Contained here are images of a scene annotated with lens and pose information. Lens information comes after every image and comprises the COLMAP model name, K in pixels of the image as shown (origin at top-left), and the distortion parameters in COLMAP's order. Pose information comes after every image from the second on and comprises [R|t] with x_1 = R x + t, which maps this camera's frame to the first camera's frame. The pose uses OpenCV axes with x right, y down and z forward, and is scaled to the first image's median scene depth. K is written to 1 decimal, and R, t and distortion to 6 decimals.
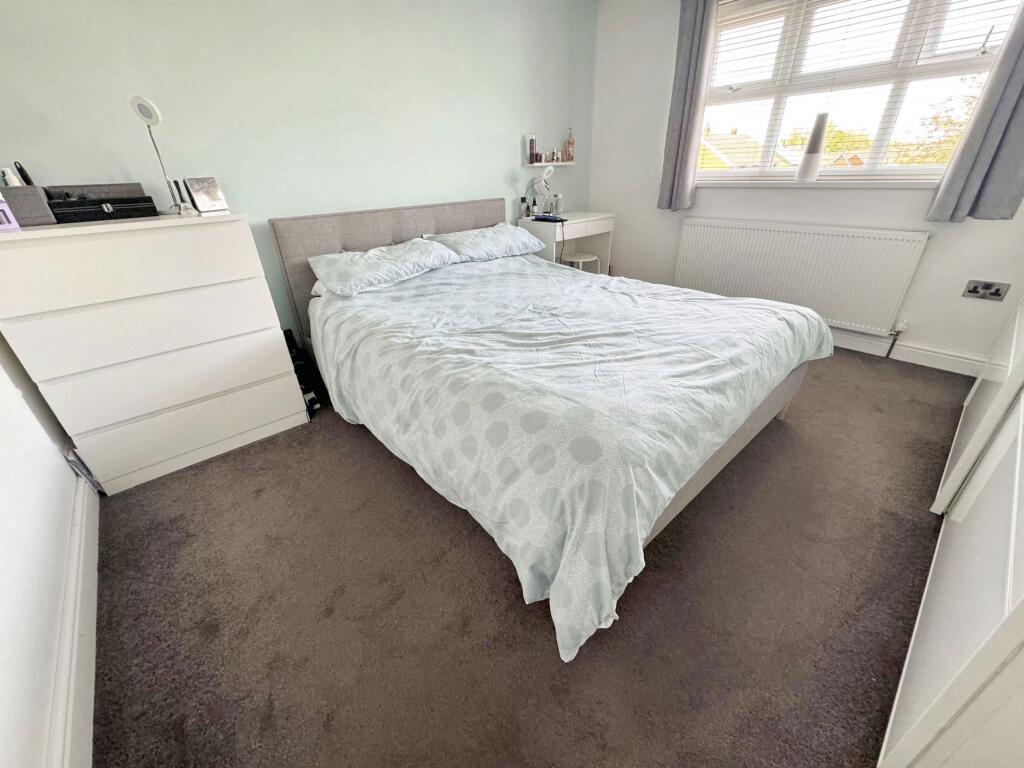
lens RADIAL K [[410.0, 0, 510.6], [0, 410.0, 378.6], [0, 0, 1]] dist [0.006301, -0.000770]
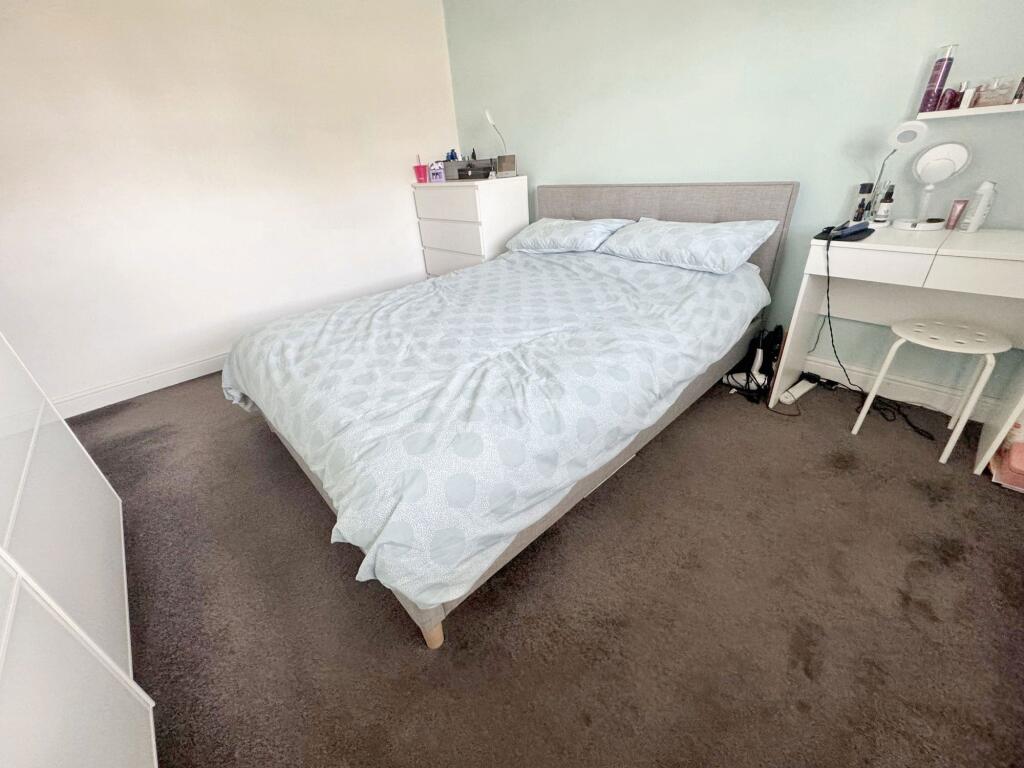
lens RADIAL K [[410.0, 0, 512.7], [0, 410.0, 385.1], [0, 0, 1]] dist [0.006301, -0.000770]
pose [[0.028922, 0.518877, -0.854360, 1.095707], [-0.390084, 0.792805, 0.468288, -0.550430], [0.920325, 0.319729, 0.225335, 0.974614]]
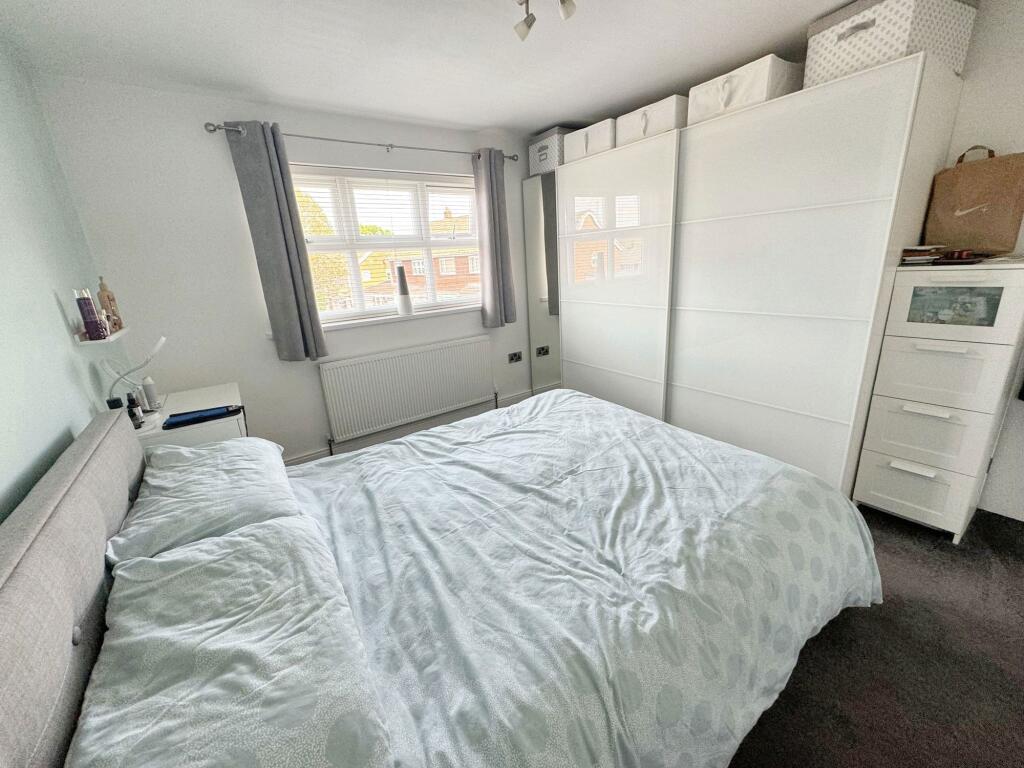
lens RADIAL K [[410.0, 0, 510.6], [0, 410.0, 375.9], [0, 0, 1]] dist [0.006301, -0.000770]
pose [[0.110008, -0.249522, 0.962100, -0.716439], [0.500217, 0.850354, 0.163345, -0.544011], [-0.858884, 0.463290, 0.218361, 0.807713]]
